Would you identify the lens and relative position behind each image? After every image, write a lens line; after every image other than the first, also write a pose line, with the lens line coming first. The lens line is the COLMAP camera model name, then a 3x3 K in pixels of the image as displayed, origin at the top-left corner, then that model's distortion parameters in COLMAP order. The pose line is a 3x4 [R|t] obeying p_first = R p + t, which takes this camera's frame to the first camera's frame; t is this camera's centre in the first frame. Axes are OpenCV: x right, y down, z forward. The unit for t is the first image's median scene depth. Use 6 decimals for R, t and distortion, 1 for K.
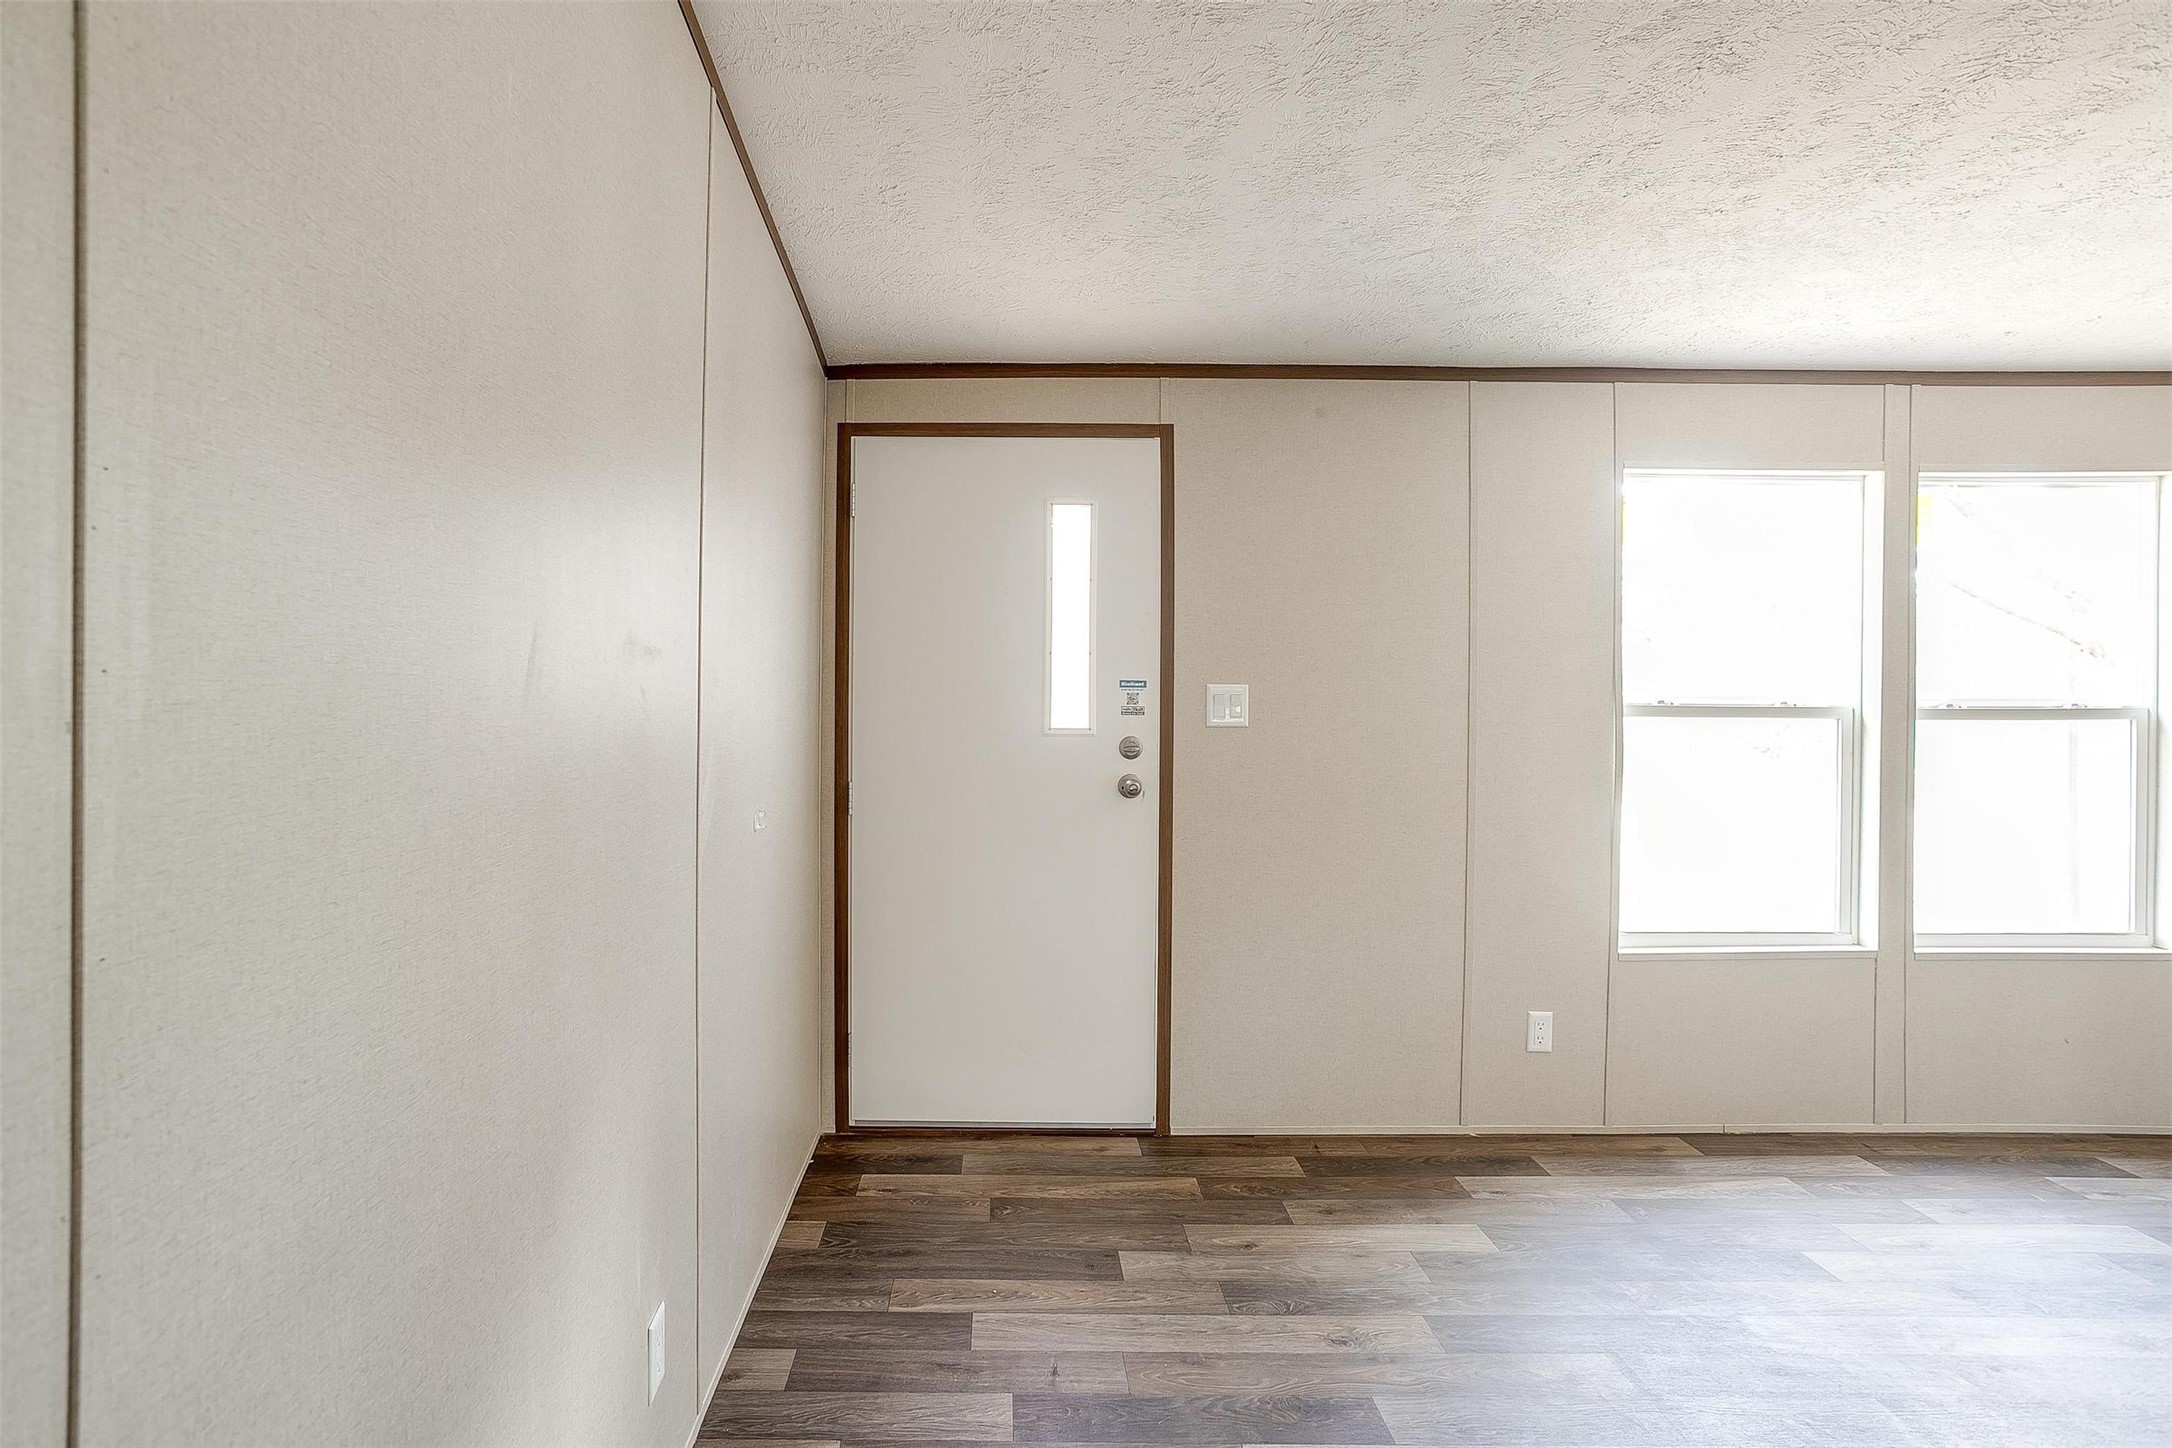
lens RADIAL K [[1064.5, 0, 1001.2], [0, 1064.5, 708.2], [0, 0, 1]] dist [-0.034532, 0.018859]
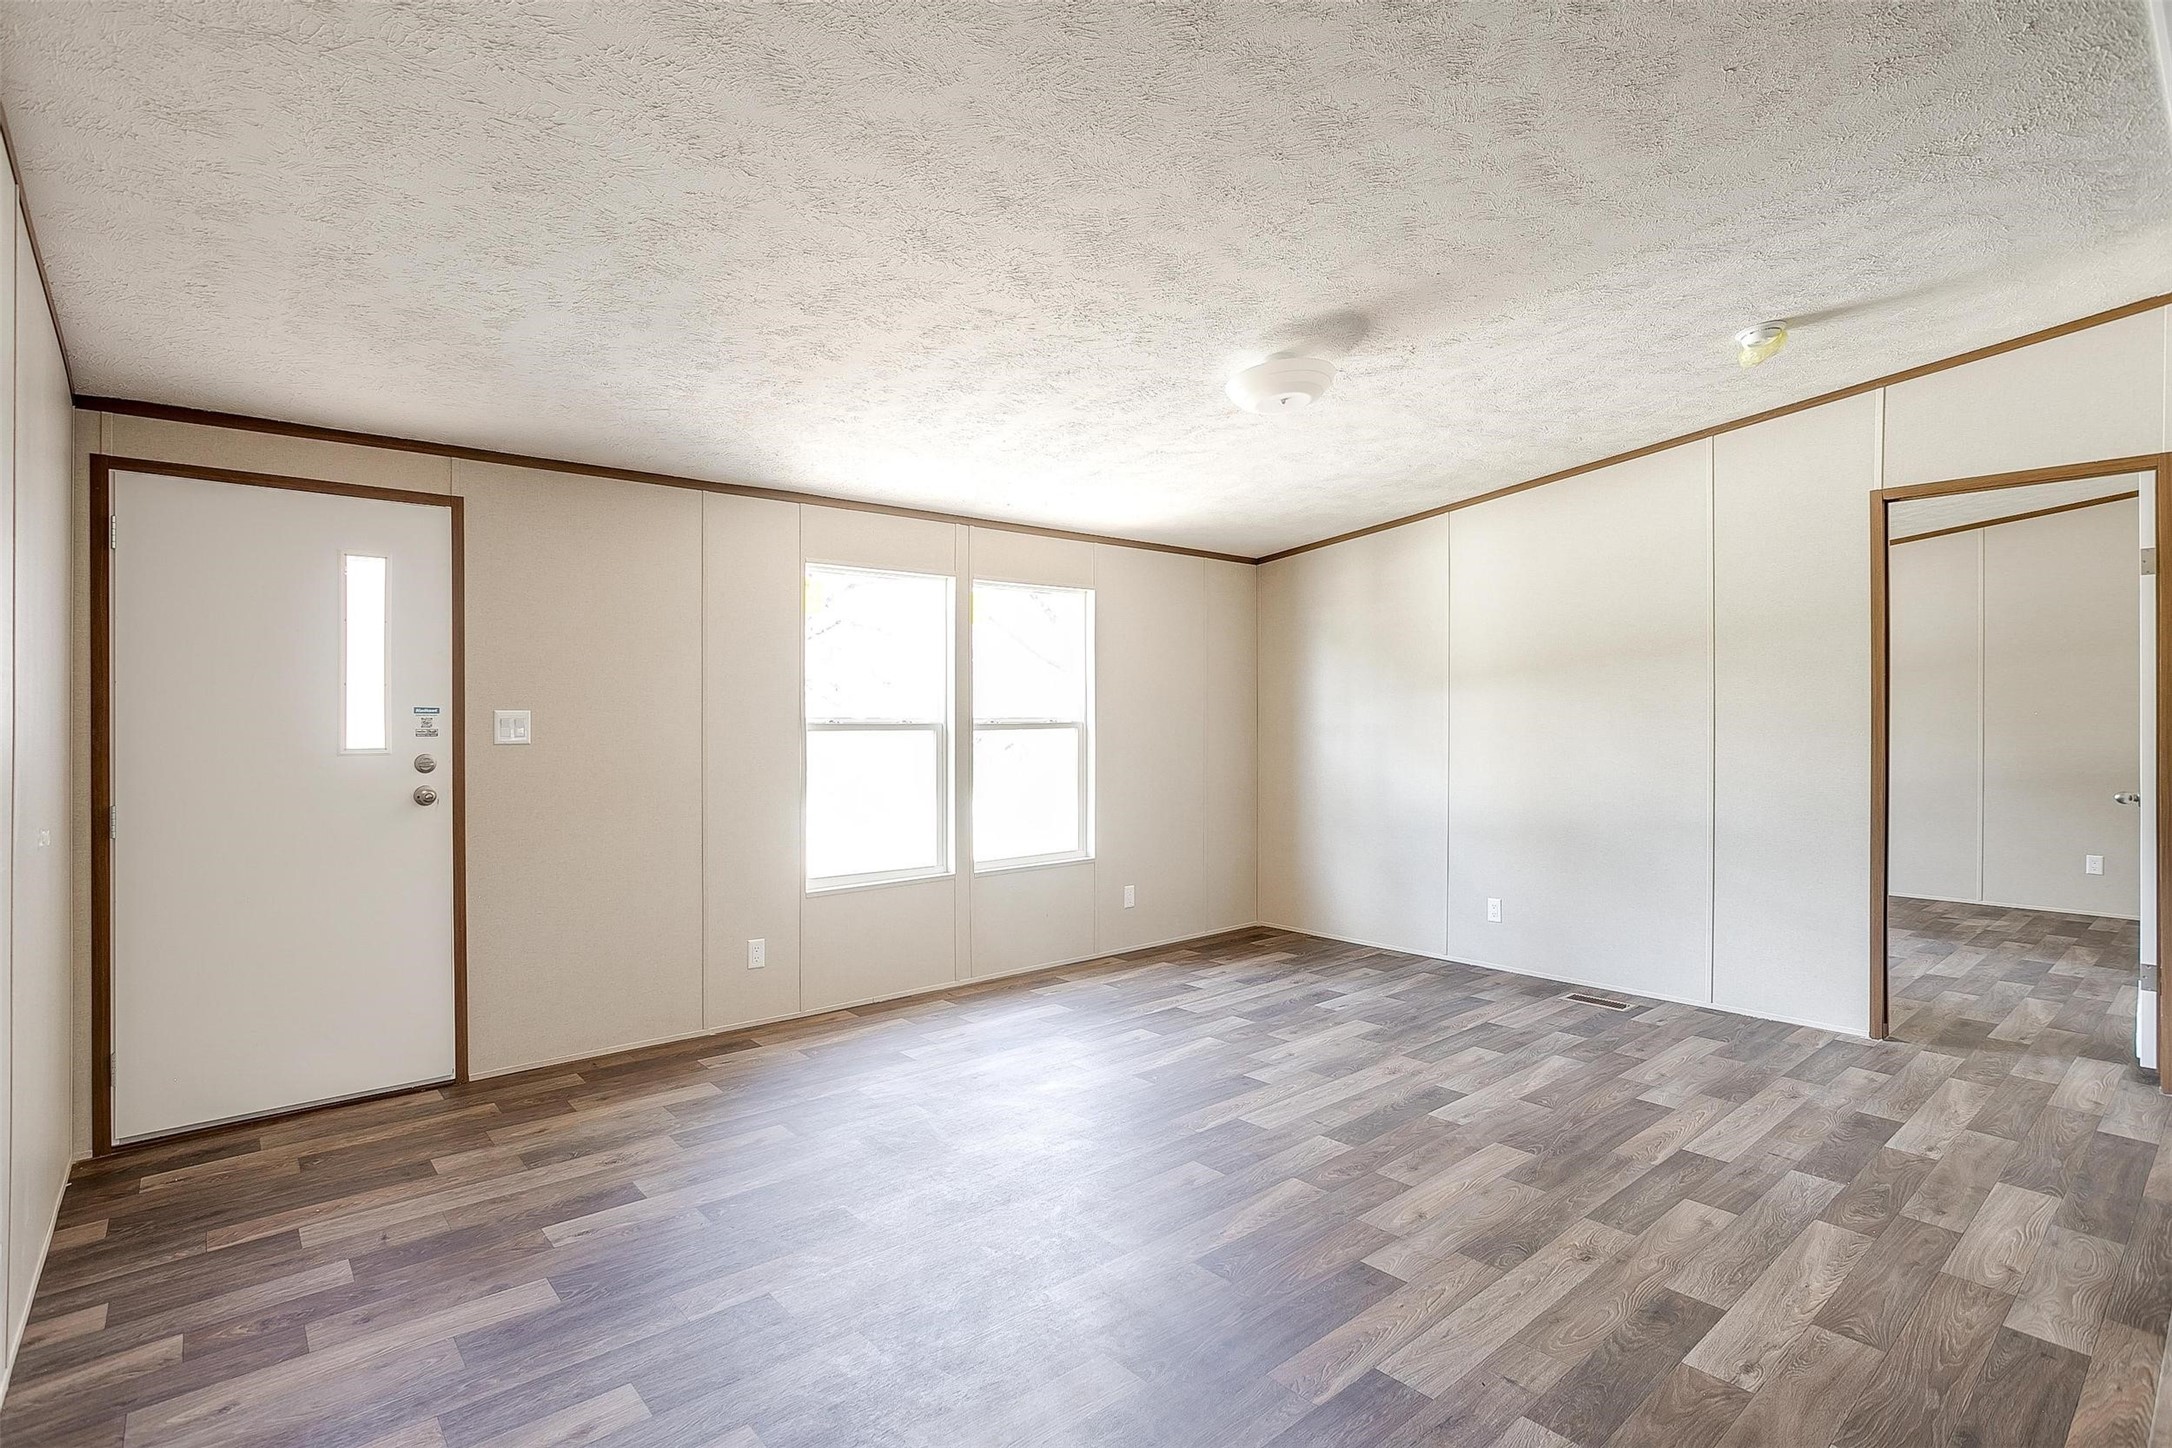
lens RADIAL K [[1064.5, 0, 1066.6], [0, 1064.5, 719.2], [0, 0, 1]] dist [-0.034532, 0.018859]
pose [[0.761581, -0.007914, 0.648021, -0.100298], [0.013913, 0.999895, -0.004139, 0.002781], [-0.647920, 0.012168, 0.761611, -0.383671]]
